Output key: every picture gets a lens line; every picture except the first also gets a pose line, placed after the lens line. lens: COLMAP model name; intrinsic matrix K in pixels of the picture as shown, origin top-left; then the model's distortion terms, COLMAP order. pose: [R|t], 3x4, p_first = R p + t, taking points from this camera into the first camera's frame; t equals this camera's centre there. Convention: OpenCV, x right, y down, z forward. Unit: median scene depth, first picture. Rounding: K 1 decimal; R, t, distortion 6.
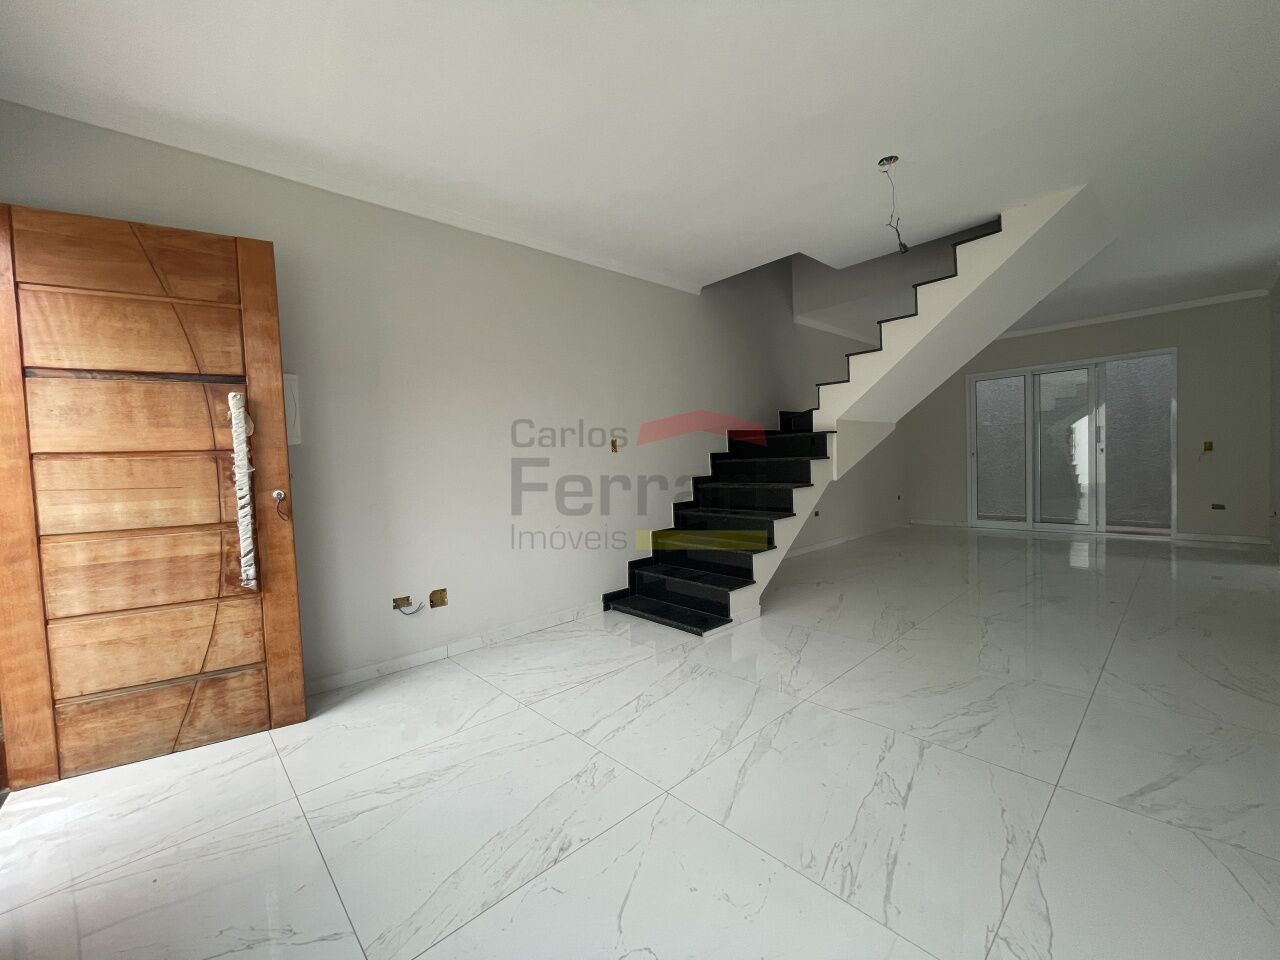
lens RADIAL K [[520.6, 0, 640.2], [0, 520.6, 481.9], [0, 0, 1]] dist [-0.001978, -0.000778]
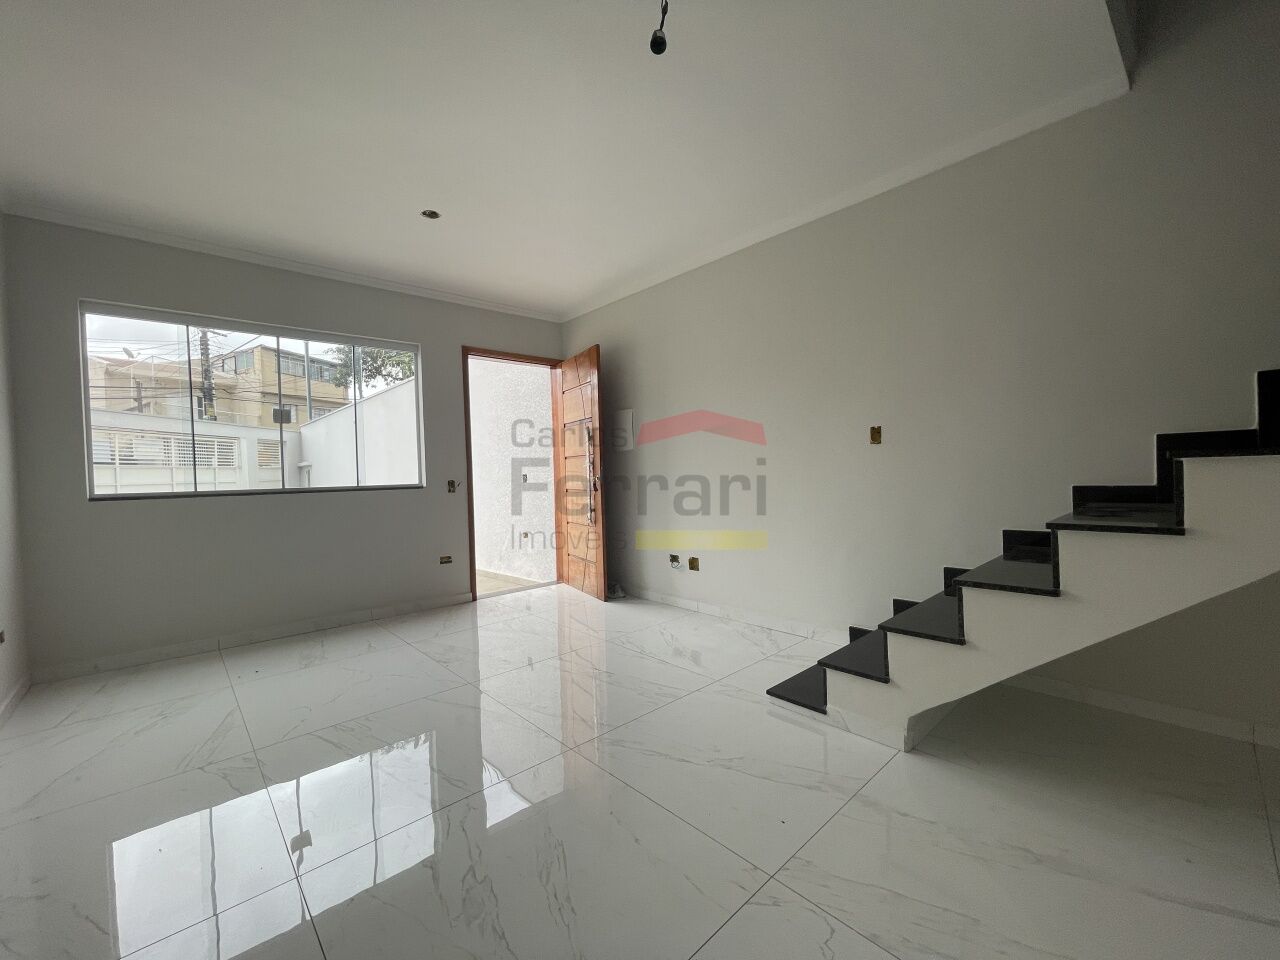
lens RADIAL K [[520.6, 0, 644.3], [0, 520.6, 479.1], [0, 0, 1]] dist [-0.001978, -0.000778]
pose [[0.000403, 0.051281, -0.998684, 0.797396], [-0.016352, 0.998551, 0.051268, -0.046090], [0.999866, 0.016310, 0.001241, 0.775635]]
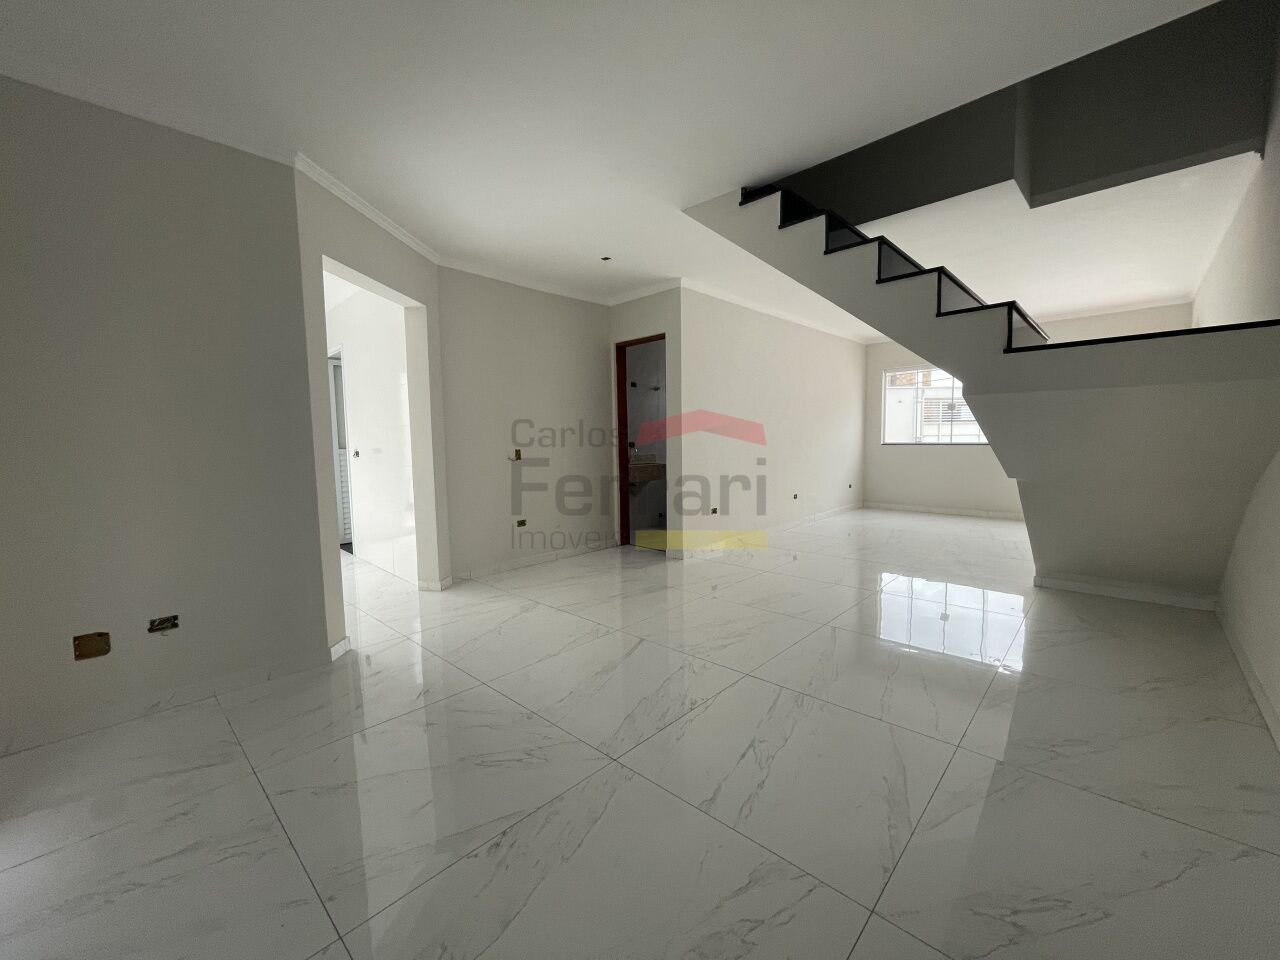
lens RADIAL K [[520.6, 0, 639.1], [0, 520.6, 484.6], [0, 0, 1]] dist [-0.001978, -0.000778]
pose [[-0.996131, 0.059120, -0.065025, 1.184874], [0.049750, 0.989278, 0.137307, -0.151595], [0.072445, 0.133540, -0.988392, 2.131609]]
